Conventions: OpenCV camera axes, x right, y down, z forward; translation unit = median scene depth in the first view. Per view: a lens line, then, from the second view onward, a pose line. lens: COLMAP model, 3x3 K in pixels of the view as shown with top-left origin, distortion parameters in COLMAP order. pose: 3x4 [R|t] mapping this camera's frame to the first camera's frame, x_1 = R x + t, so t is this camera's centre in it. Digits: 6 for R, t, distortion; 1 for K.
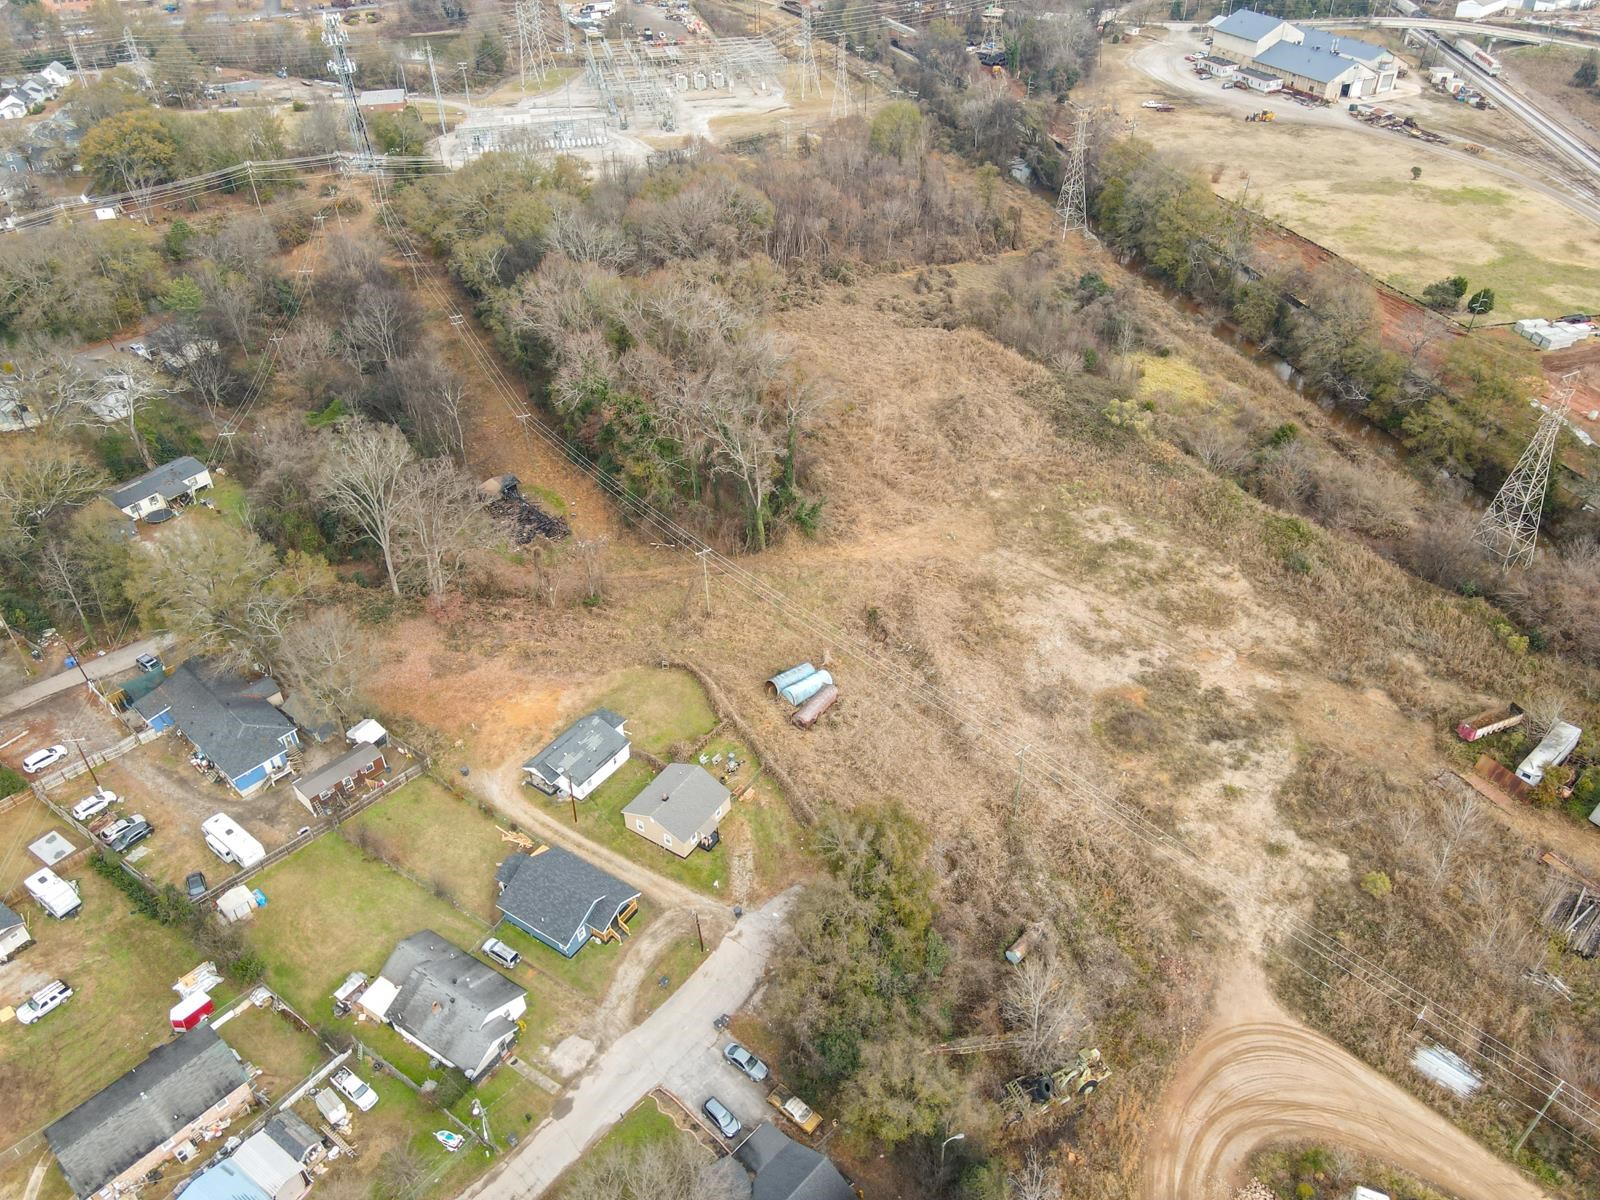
lens RADIAL K [[1152.2, 0, 808.0], [0, 1152.2, 626.9], [0, 0, 1]] dist [0.005220, 0.014734]
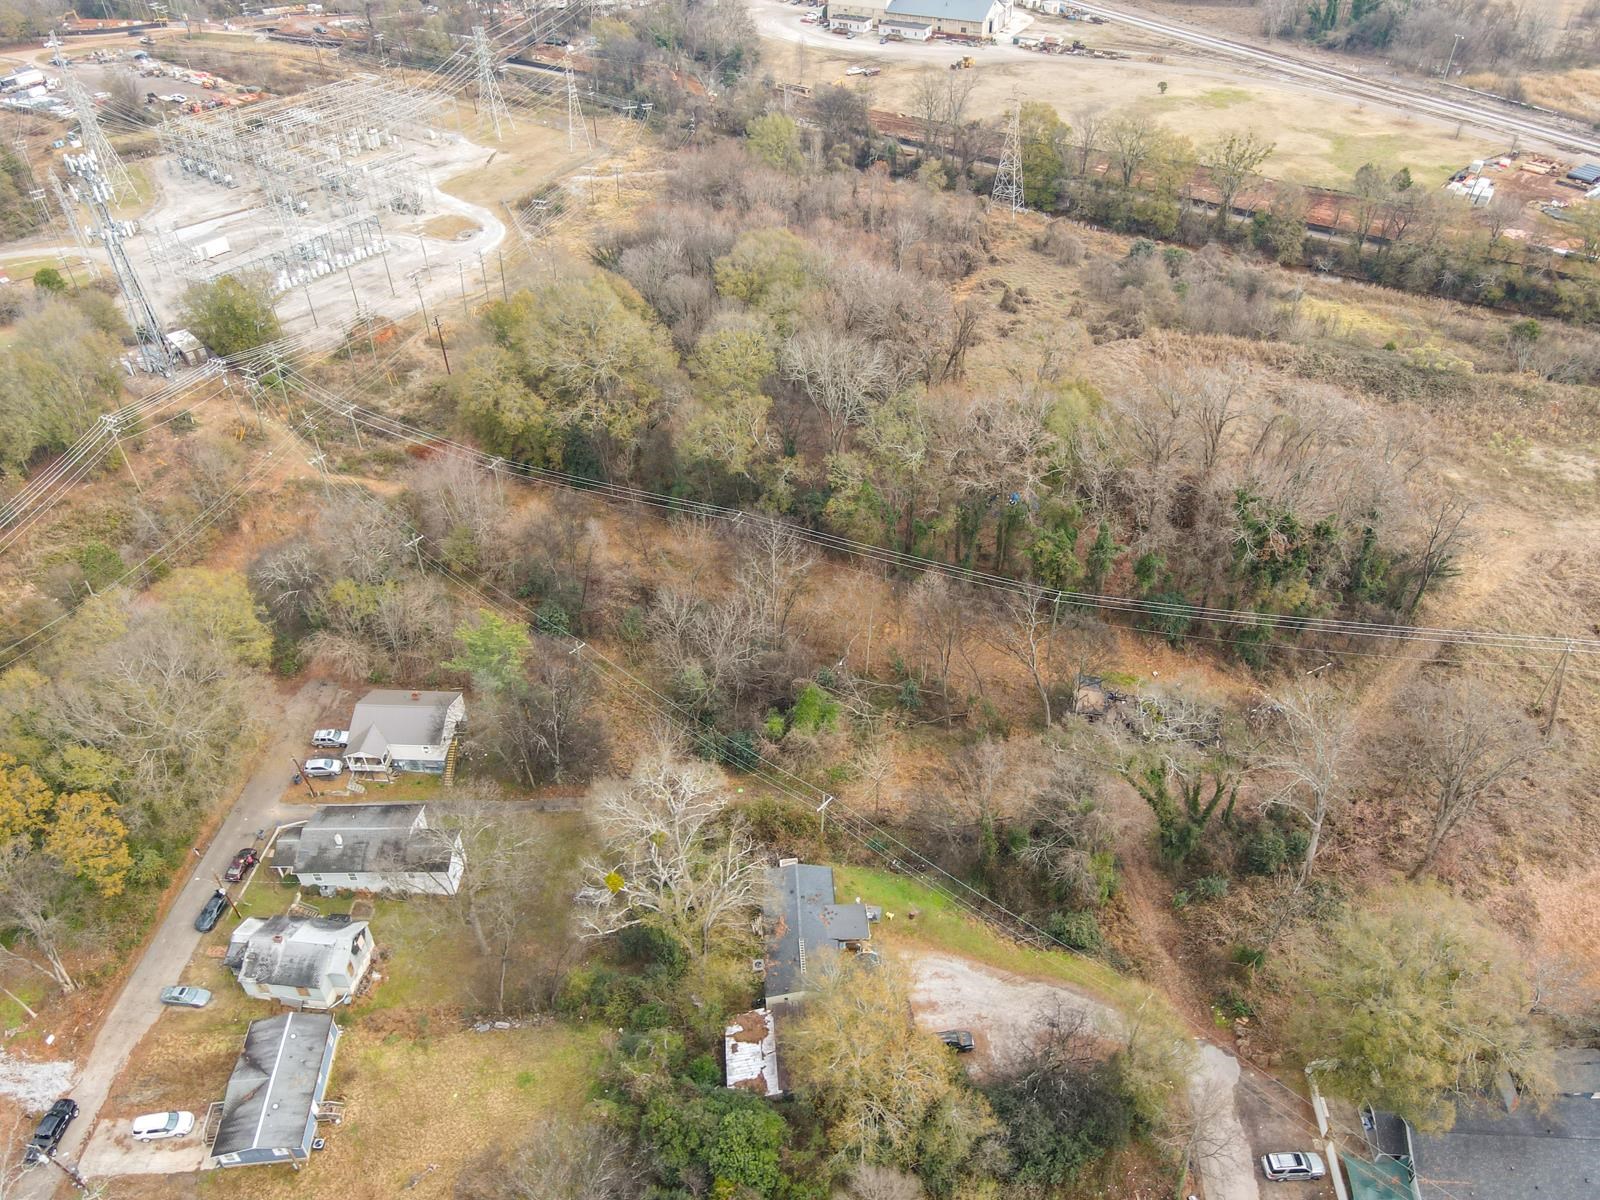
lens RADIAL K [[1155.9, 0, 808.1], [0, 1155.9, 618.8], [0, 0, 1]] dist [0.009672, 0.012259]
pose [[0.775677, -0.404028, 0.484858, -0.913714], [0.395749, 0.909810, 0.125016, -0.402723], [-0.491638, 0.094910, 0.865612, 0.521228]]
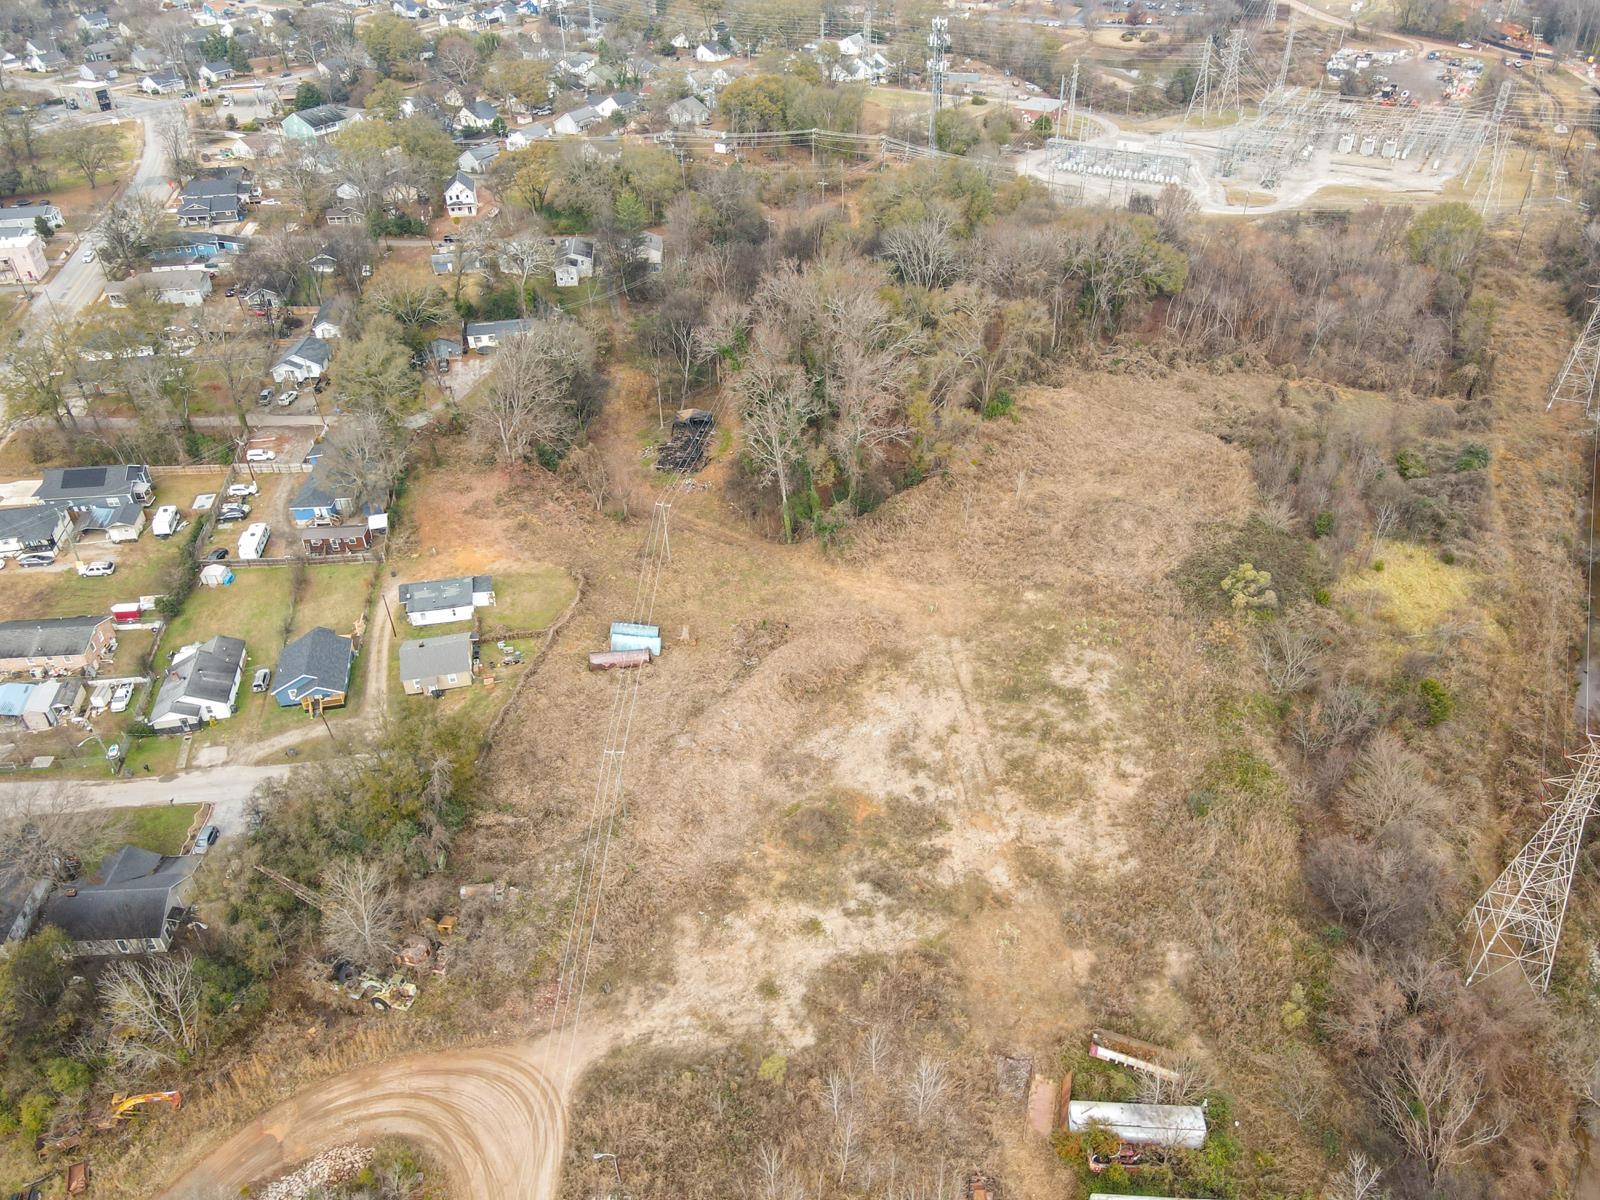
lens RADIAL K [[1152.2, 0, 808.0], [0, 1152.2, 626.9], [0, 0, 1]] dist [0.005220, 0.014734]
pose [[0.710492, 0.423206, -0.562226, 0.667888], [-0.431446, 0.893144, 0.127076, -0.158129], [0.555928, 0.152284, 0.817162, 0.183241]]
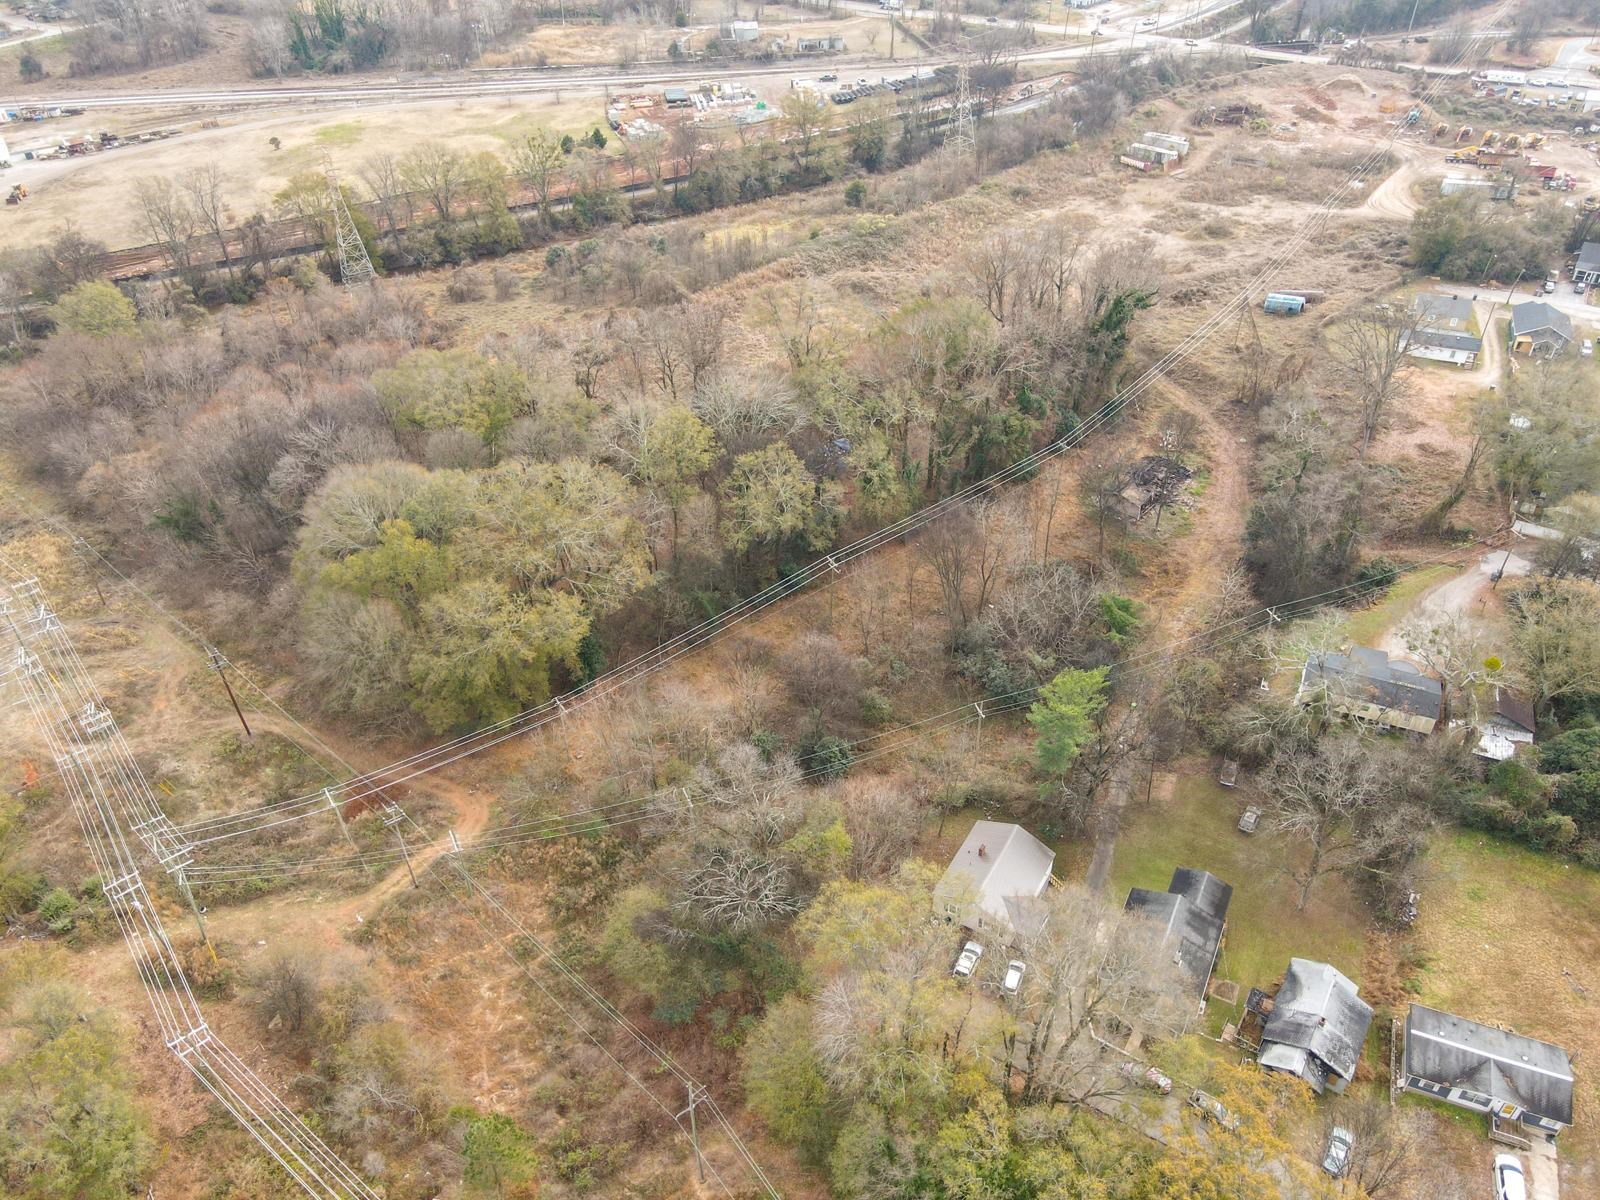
lens RADIAL K [[1170.9, 0, 810.0], [0, 1170.9, 600.0], [0, 0, 1]] dist [0.043518, -0.041892]
pose [[-0.200498, -0.598536, 0.775600, -1.208506], [0.628611, 0.528623, 0.570443, -0.935134], [-0.751431, 0.601924, 0.270258, 1.191011]]
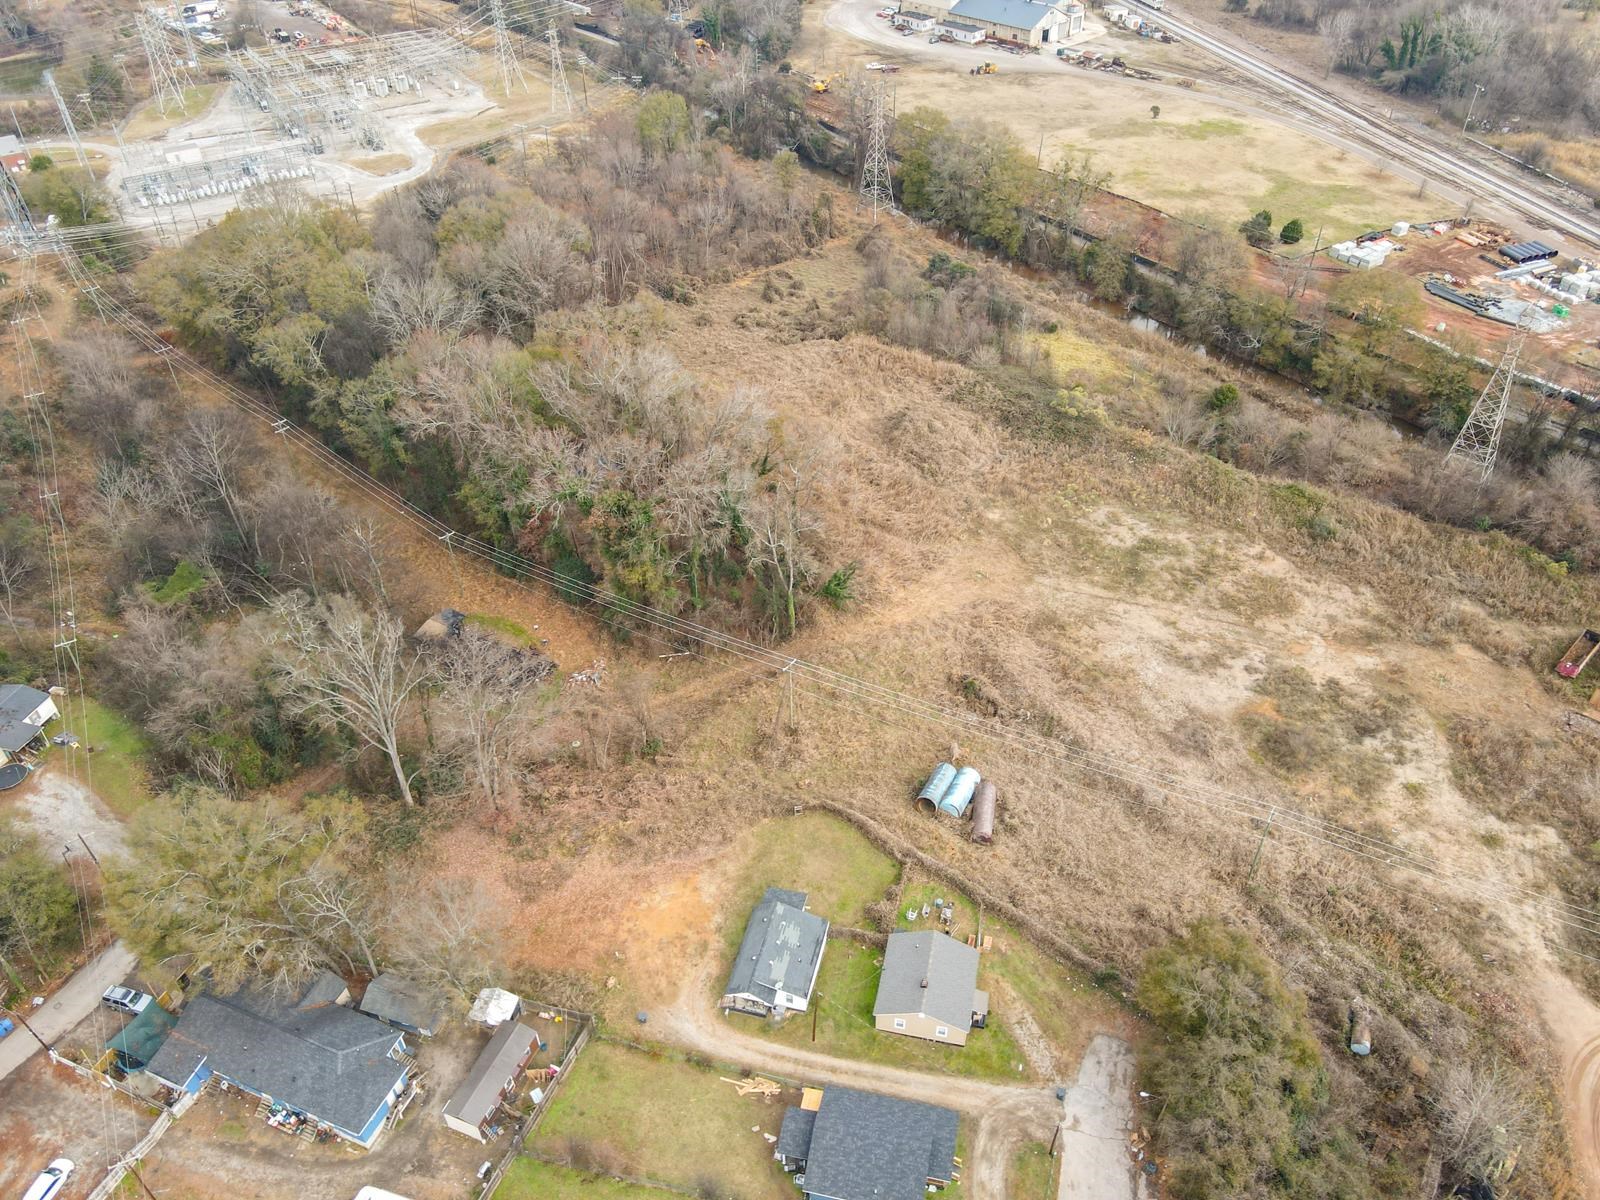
lens RADIAL K [[1155.9, 0, 808.1], [0, 1155.9, 618.8], [0, 0, 1]] dist [0.009672, 0.012259]
pose [[0.937074, -0.223629, 0.268110, -0.293218], [0.217715, 0.974627, 0.051993, -0.136645], [-0.272935, 0.009650, 0.961984, 0.168939]]
